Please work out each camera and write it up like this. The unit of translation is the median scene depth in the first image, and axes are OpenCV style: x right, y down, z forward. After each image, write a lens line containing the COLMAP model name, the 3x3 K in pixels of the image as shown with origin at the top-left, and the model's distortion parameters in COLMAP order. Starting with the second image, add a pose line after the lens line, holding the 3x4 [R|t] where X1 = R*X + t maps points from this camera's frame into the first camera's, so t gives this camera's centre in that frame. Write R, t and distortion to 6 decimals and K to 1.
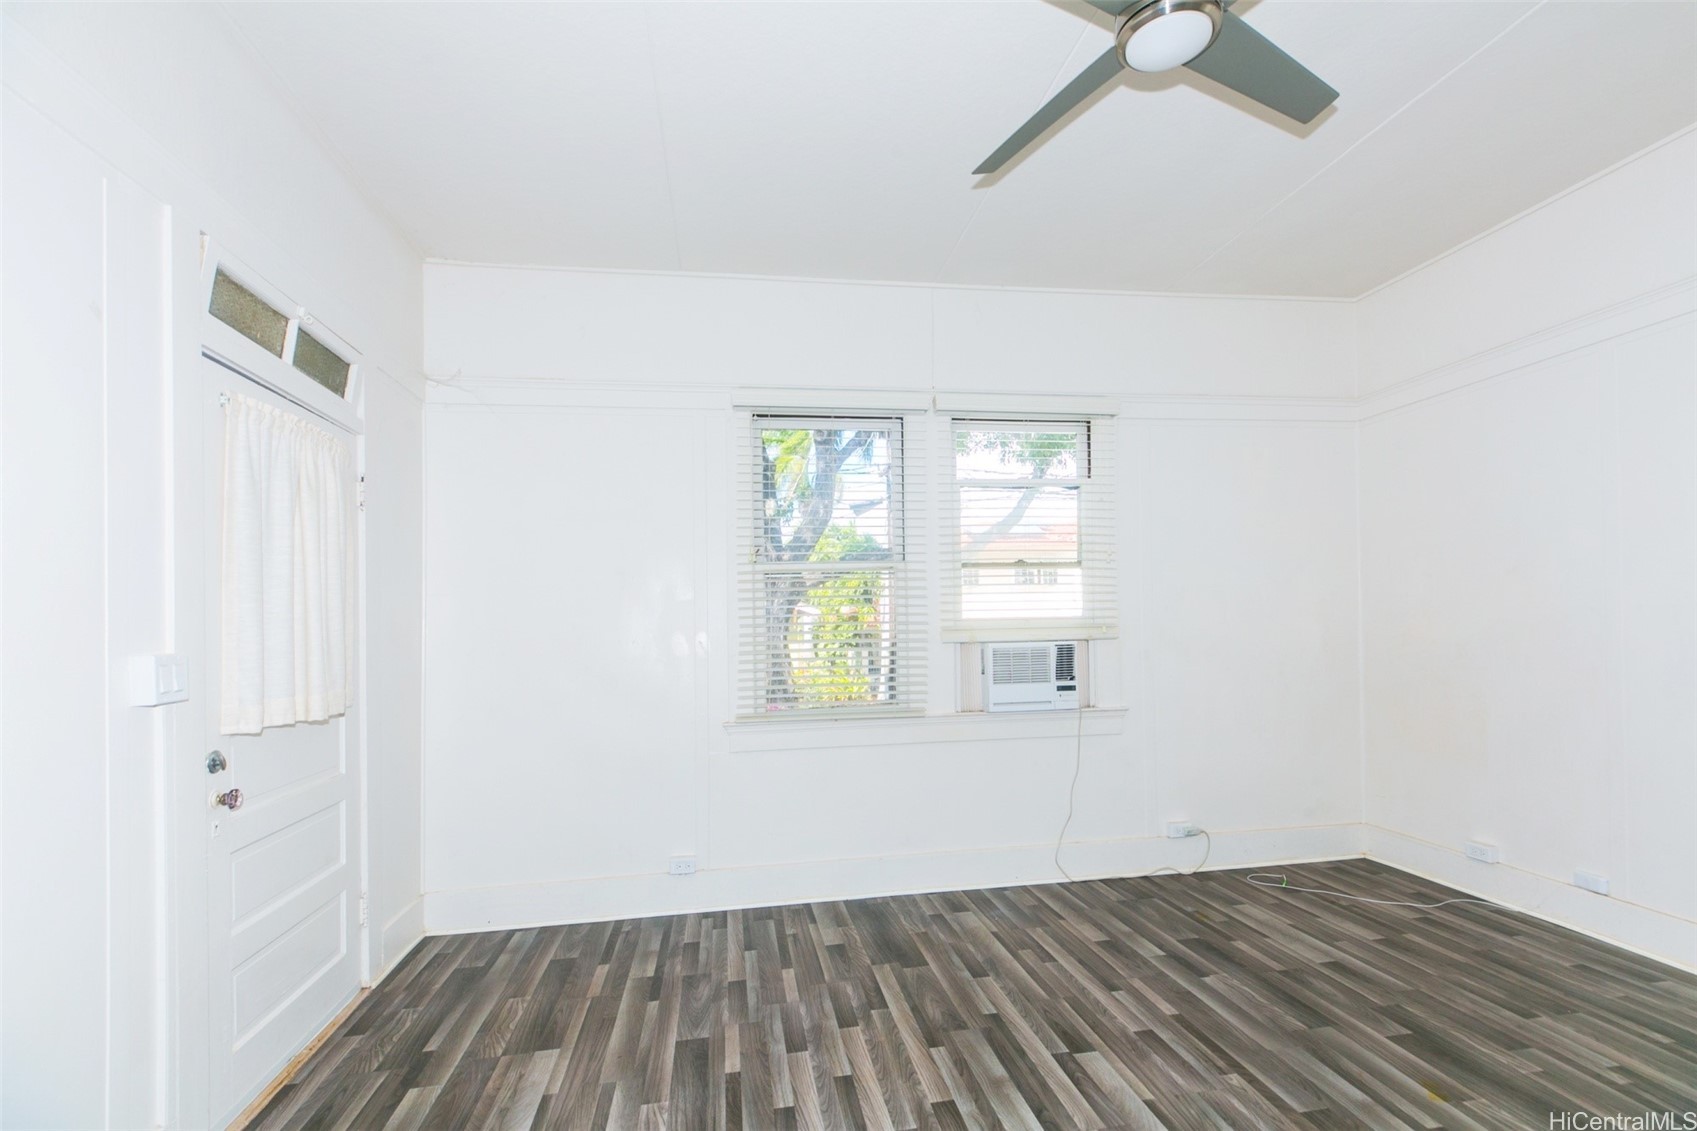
lens RADIAL K [[767.8, 0, 852.9], [0, 767.8, 594.5], [0, 0, 1]] dist [0.019702, -0.001510]
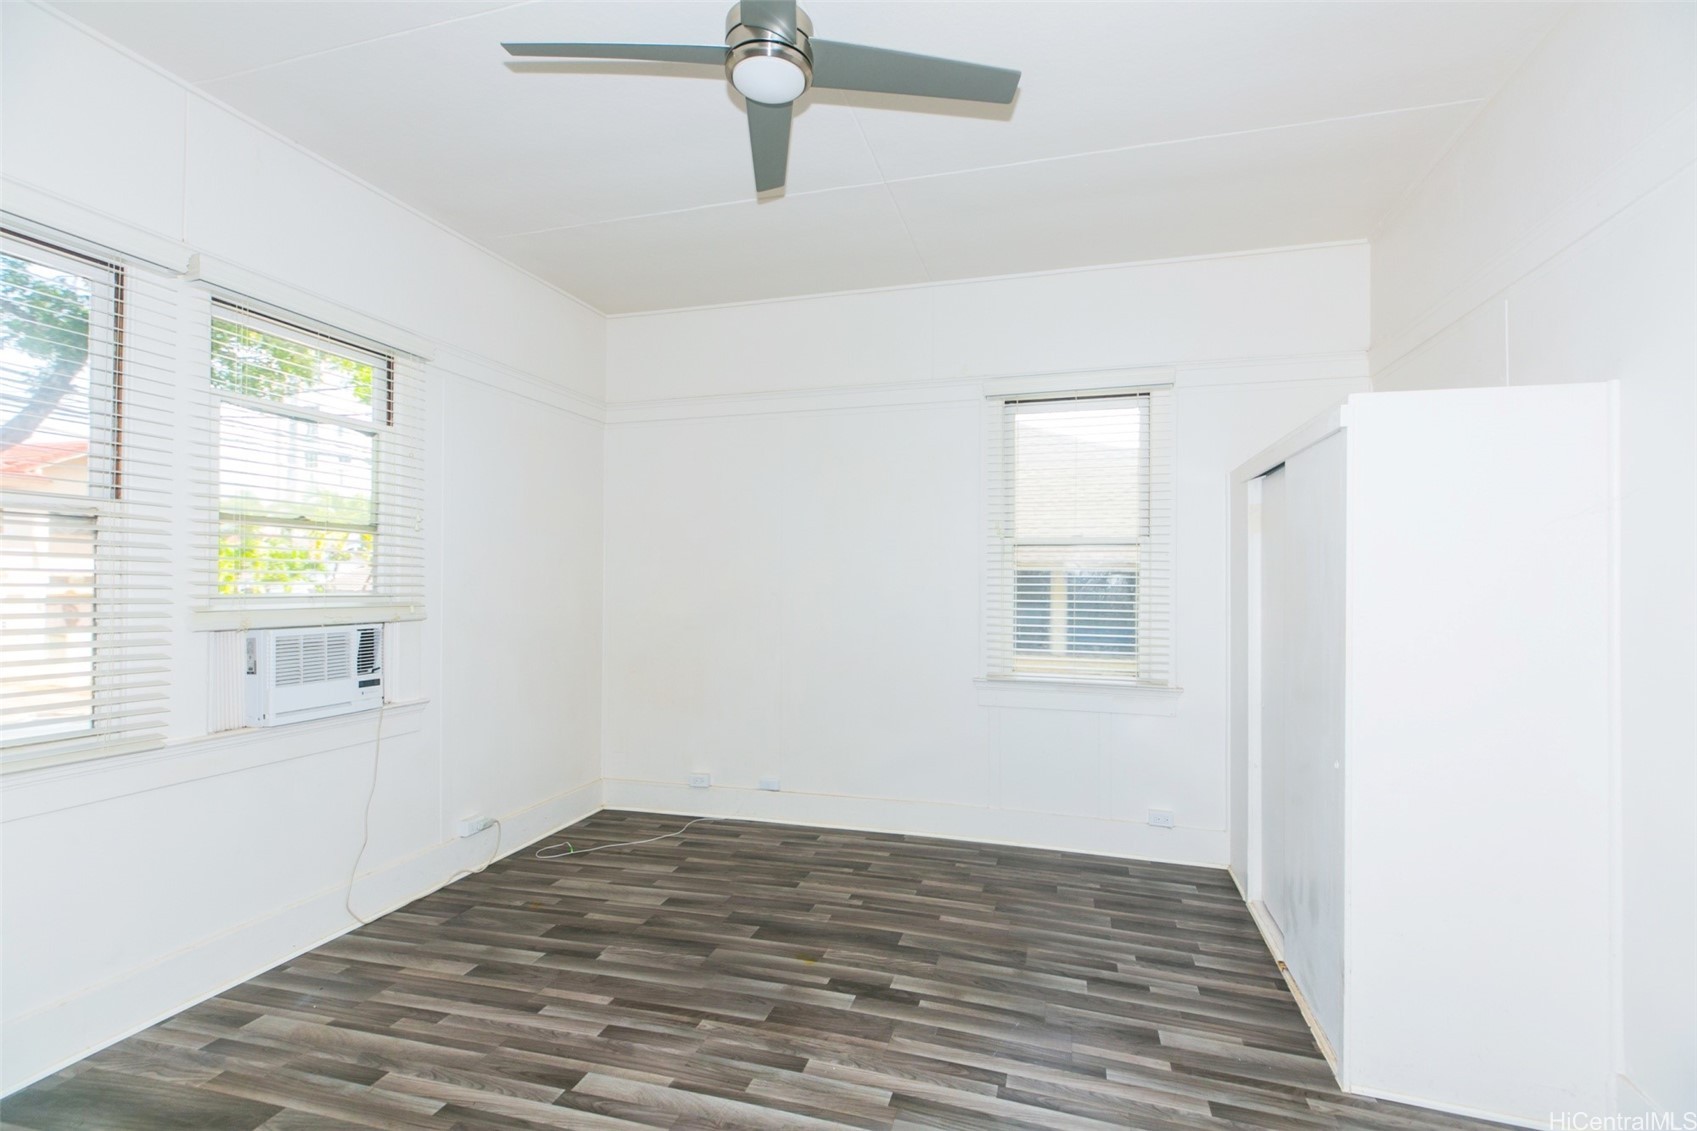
lens RADIAL K [[791.0, 0, 848.5], [0, 791.0, 565.5], [0, 0, 1]] dist [0.018797, -0.001466]
pose [[0.444719, 0.044085, 0.894585, -0.311157], [-0.044321, 0.998648, -0.027181, 0.000180], [-0.894573, -0.027561, 0.446071, 0.233803]]
